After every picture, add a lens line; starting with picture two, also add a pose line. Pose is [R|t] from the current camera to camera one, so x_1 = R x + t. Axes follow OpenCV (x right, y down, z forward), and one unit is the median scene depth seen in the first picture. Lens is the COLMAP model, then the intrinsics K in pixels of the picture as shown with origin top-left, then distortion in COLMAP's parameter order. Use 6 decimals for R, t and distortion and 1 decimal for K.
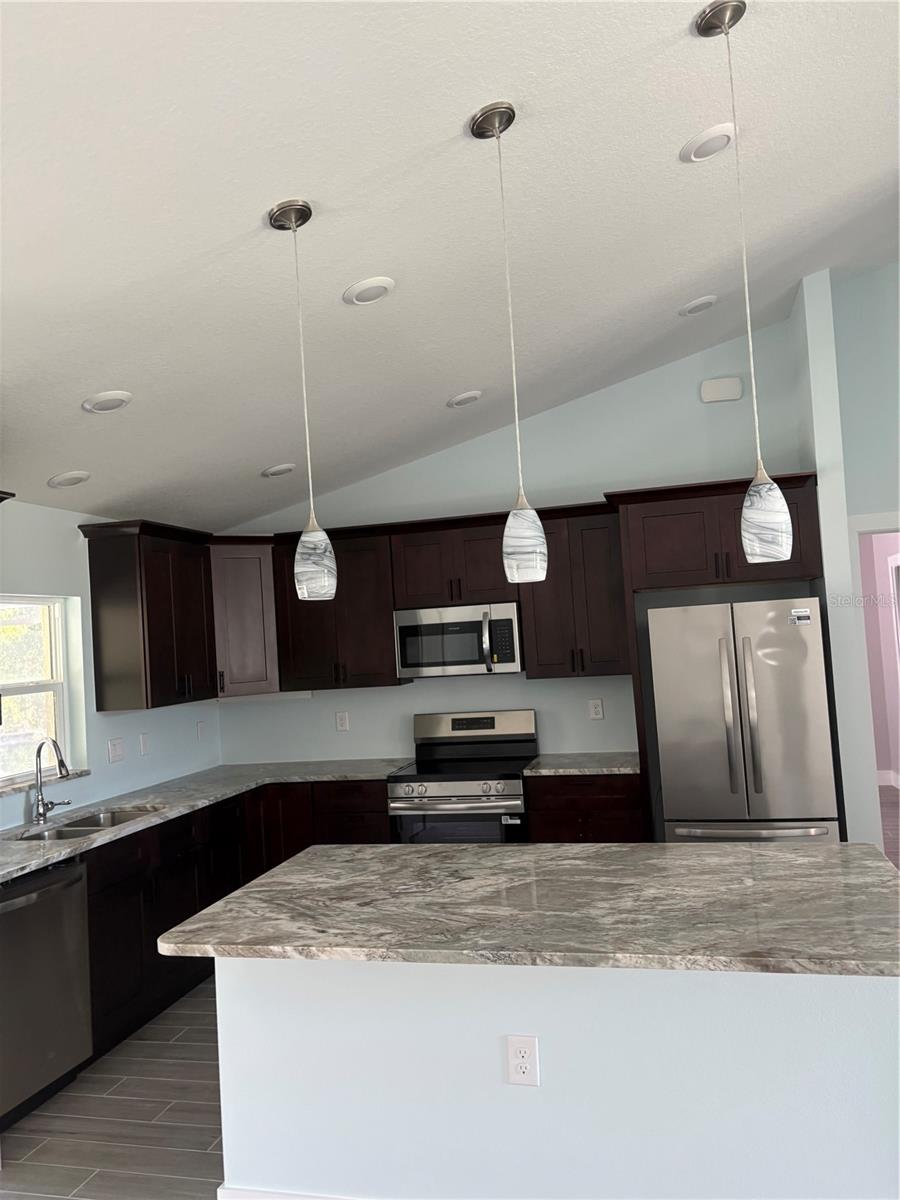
lens RADIAL K [[907.8, 0, 450.0], [0, 907.8, 600.0], [0, 0, 1]] dist [0.006260, 0.001152]
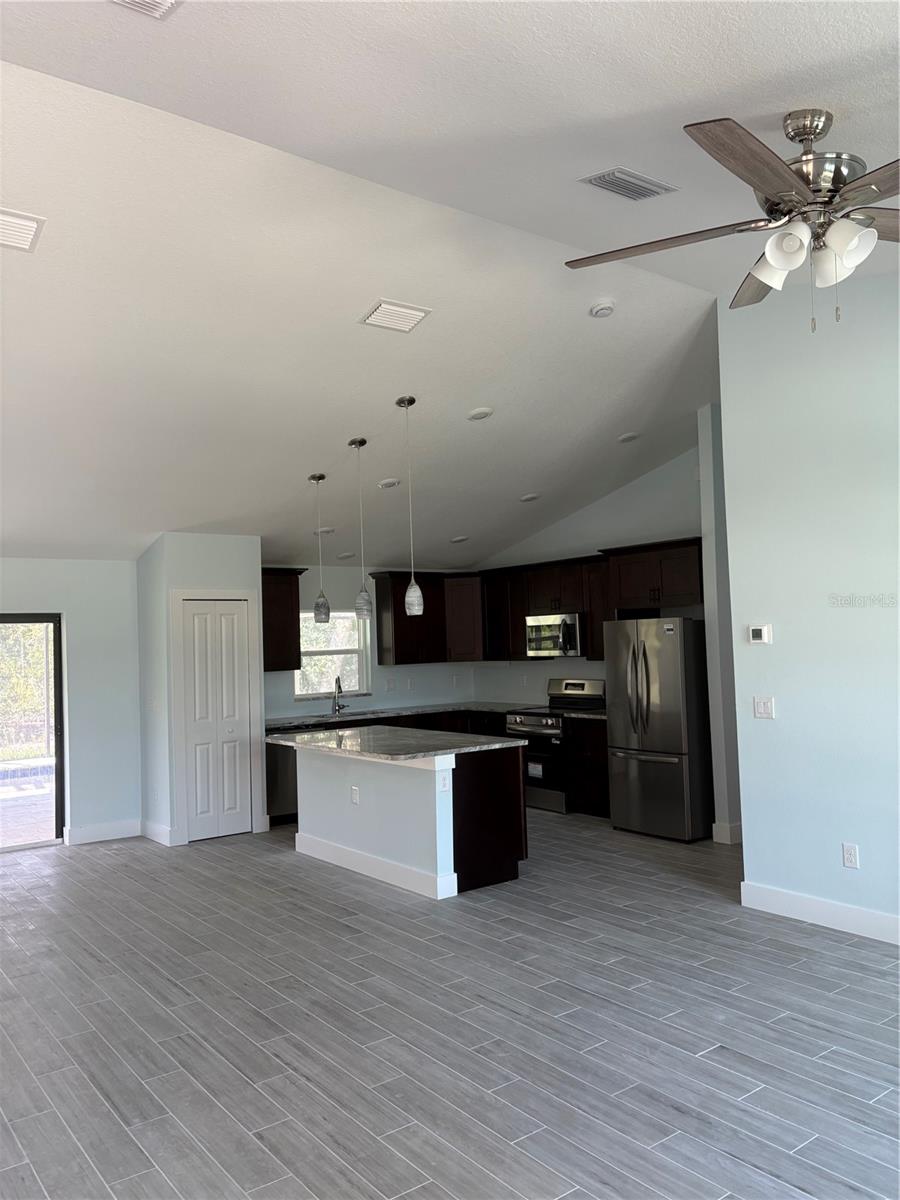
lens RADIAL K [[907.8, 0, 450.0], [0, 907.8, 600.0], [0, 0, 1]] dist [0.006260, 0.001152]
pose [[0.780484, 0.008121, -0.625123, 0.988104], [0.011453, 0.999562, 0.027283, -0.074973], [0.625071, -0.028454, 0.780049, -0.463078]]
